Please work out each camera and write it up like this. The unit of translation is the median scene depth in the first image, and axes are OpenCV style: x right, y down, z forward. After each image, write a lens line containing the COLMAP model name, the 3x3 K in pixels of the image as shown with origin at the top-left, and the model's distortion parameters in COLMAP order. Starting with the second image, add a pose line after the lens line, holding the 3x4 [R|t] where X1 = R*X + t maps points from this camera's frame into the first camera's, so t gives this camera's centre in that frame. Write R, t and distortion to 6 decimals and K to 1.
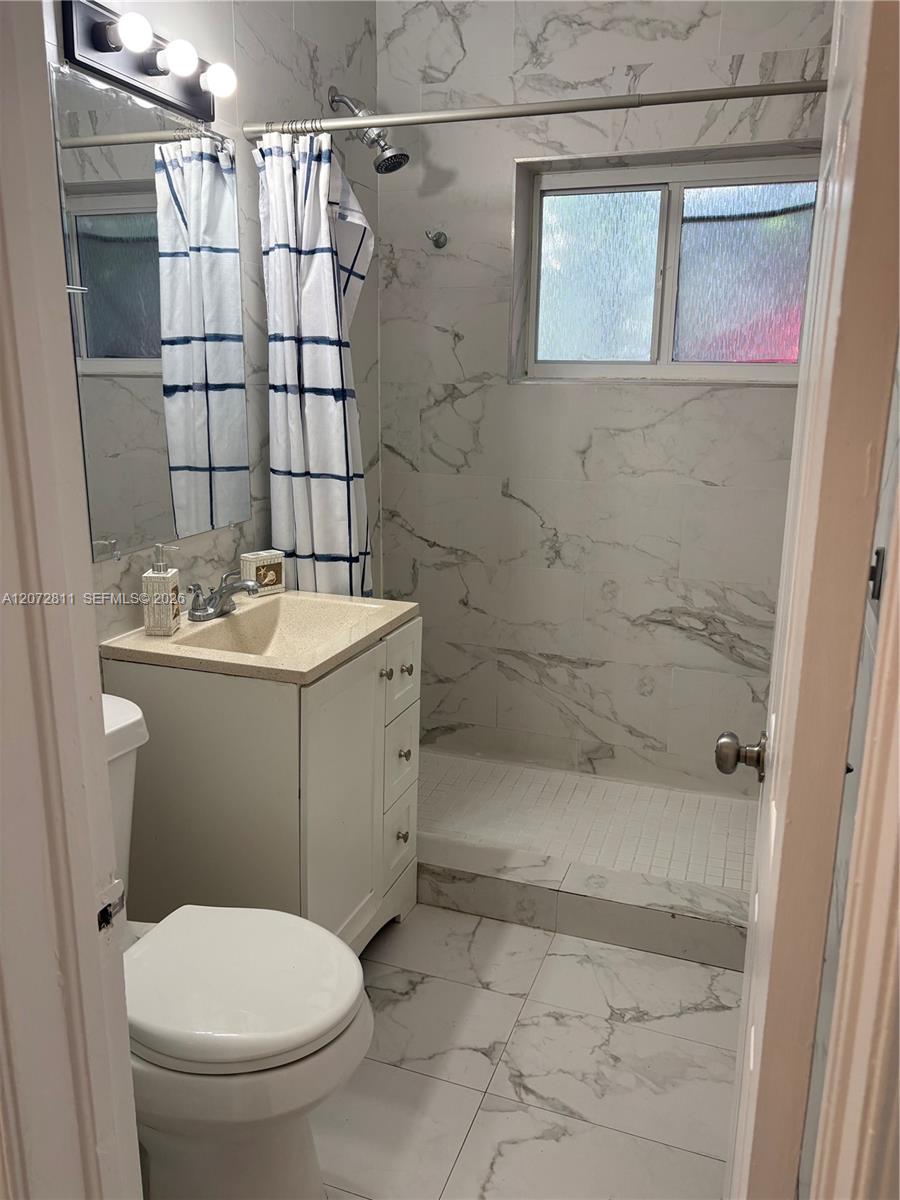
lens RADIAL K [[910.4, 0, 455.5], [0, 910.4, 593.9], [0, 0, 1]] dist [0.048410, -0.041655]
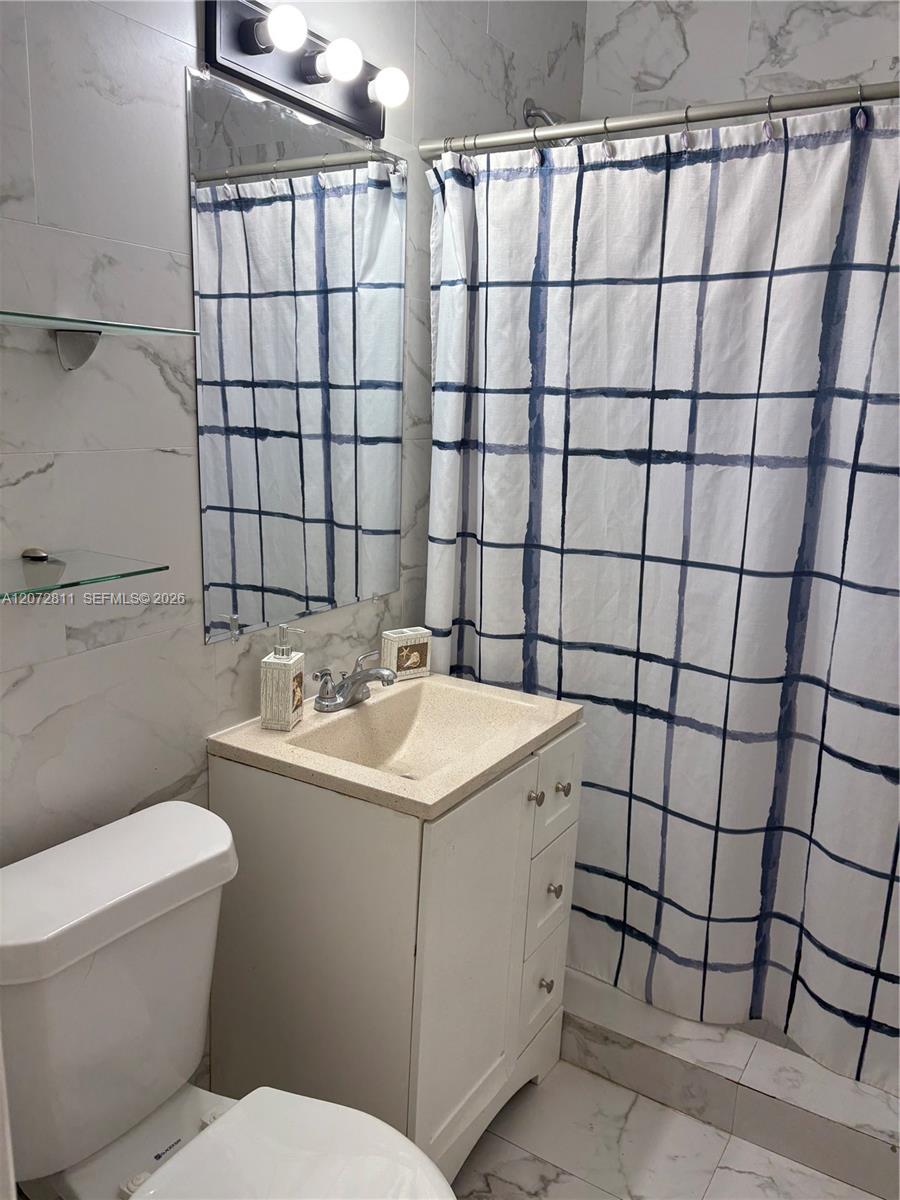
lens RADIAL K [[910.4, 0, 450.9], [0, 910.4, 610.4], [0, 0, 1]] dist [0.048410, -0.041655]
pose [[0.977276, 0.066767, -0.201179, 0.002432], [-0.070474, 0.997449, -0.011314, -0.059841], [0.199910, 0.025235, 0.979489, 0.163859]]
